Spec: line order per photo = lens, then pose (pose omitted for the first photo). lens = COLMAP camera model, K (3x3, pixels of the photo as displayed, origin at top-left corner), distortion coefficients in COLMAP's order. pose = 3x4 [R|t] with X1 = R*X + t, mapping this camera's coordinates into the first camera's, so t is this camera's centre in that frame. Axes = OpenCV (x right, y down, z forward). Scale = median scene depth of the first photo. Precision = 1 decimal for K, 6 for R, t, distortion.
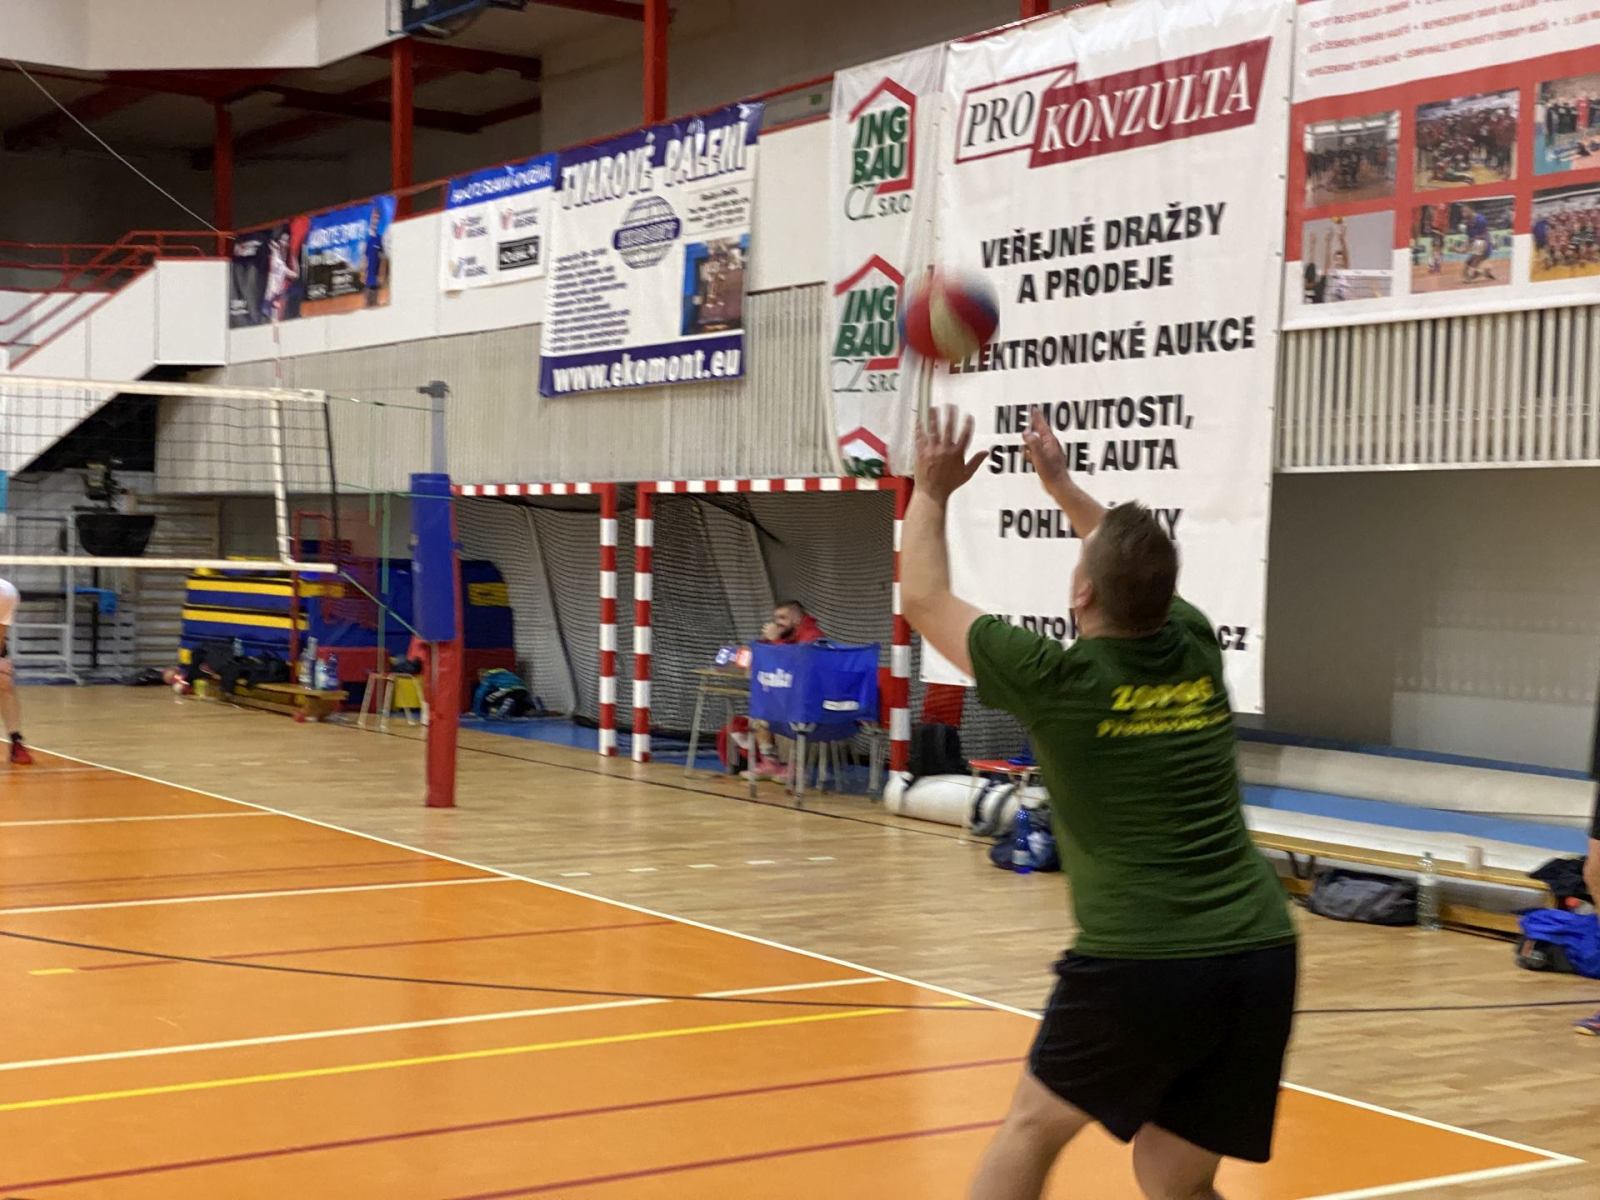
lens RADIAL K [[2392.0, 0, 734.9], [0, 2392.0, 603.6], [0, 0, 1]] dist [0.113565, 0.000000]
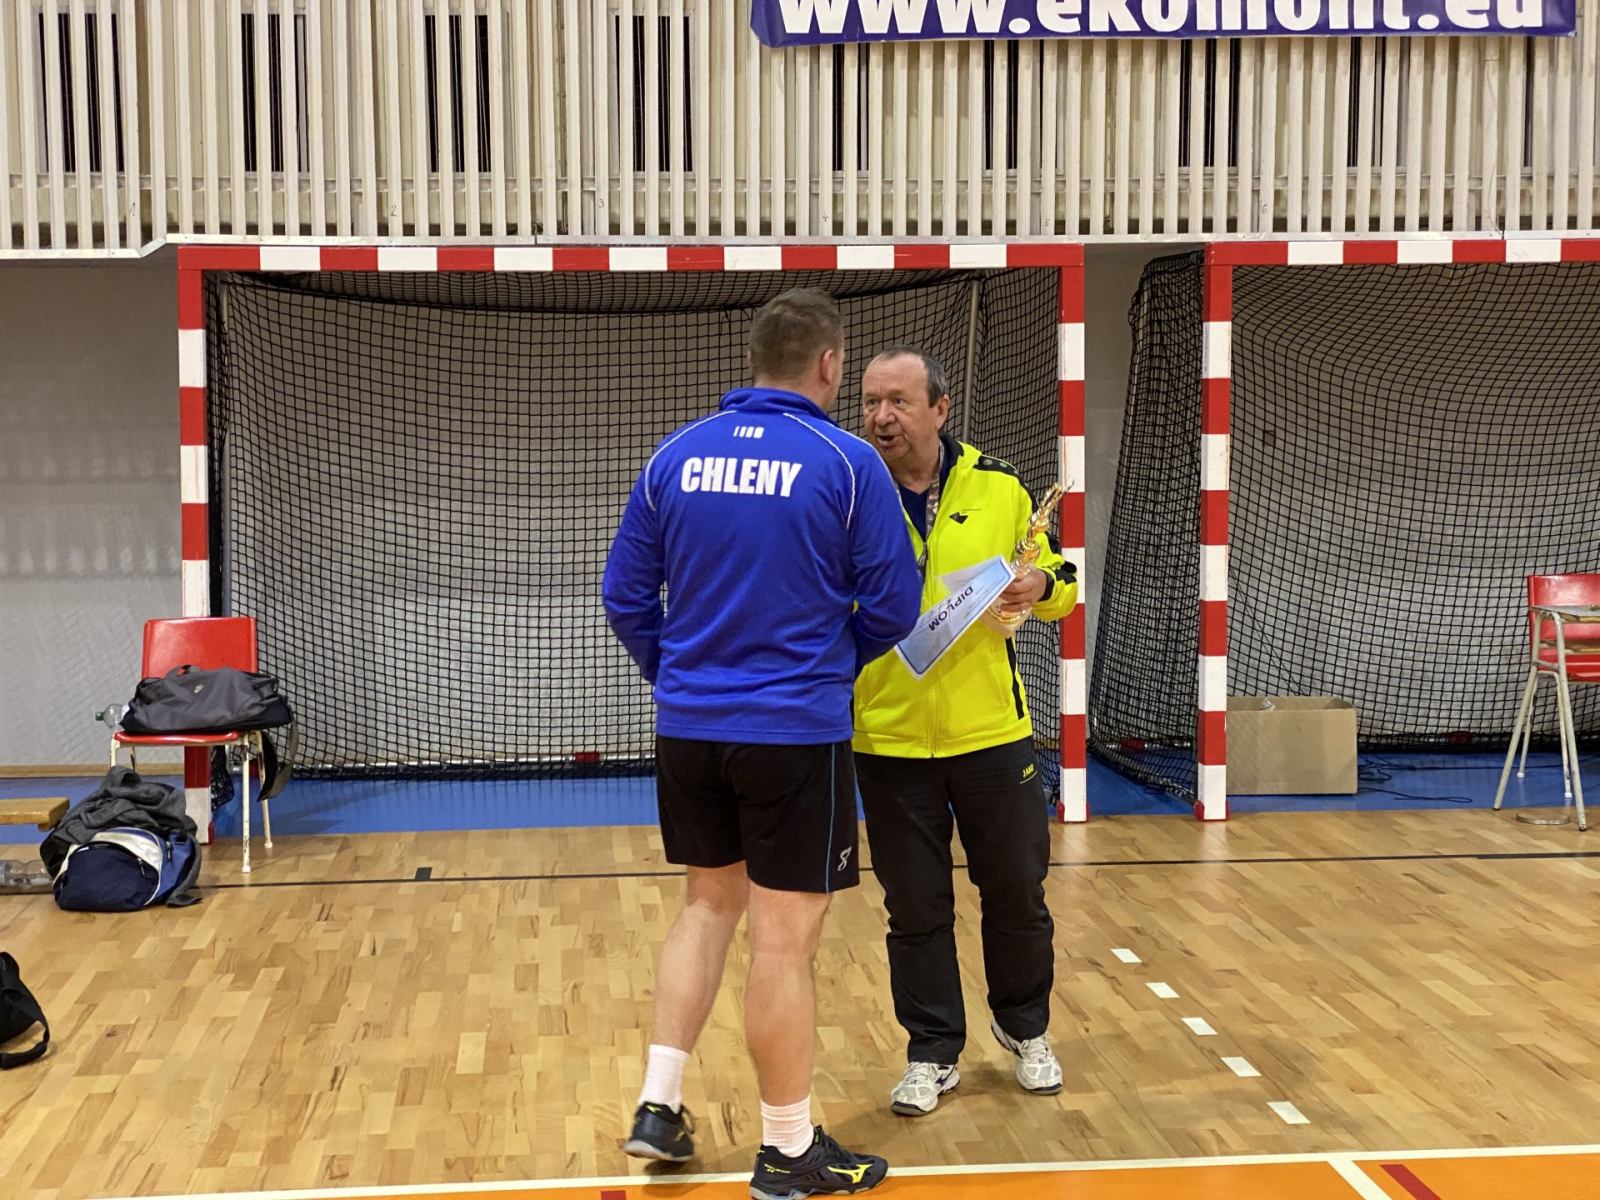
lens RADIAL K [[2392.0, 0, 788.6], [0, 2392.0, 592.2], [0, 0, 1]] dist [0.113565, 0.000000]
pose [[0.453532, -0.109091, 0.884538, -0.528858], [0.039989, 0.993972, 0.102084, -0.034498], [-0.890342, -0.010927, 0.455160, 0.882268]]
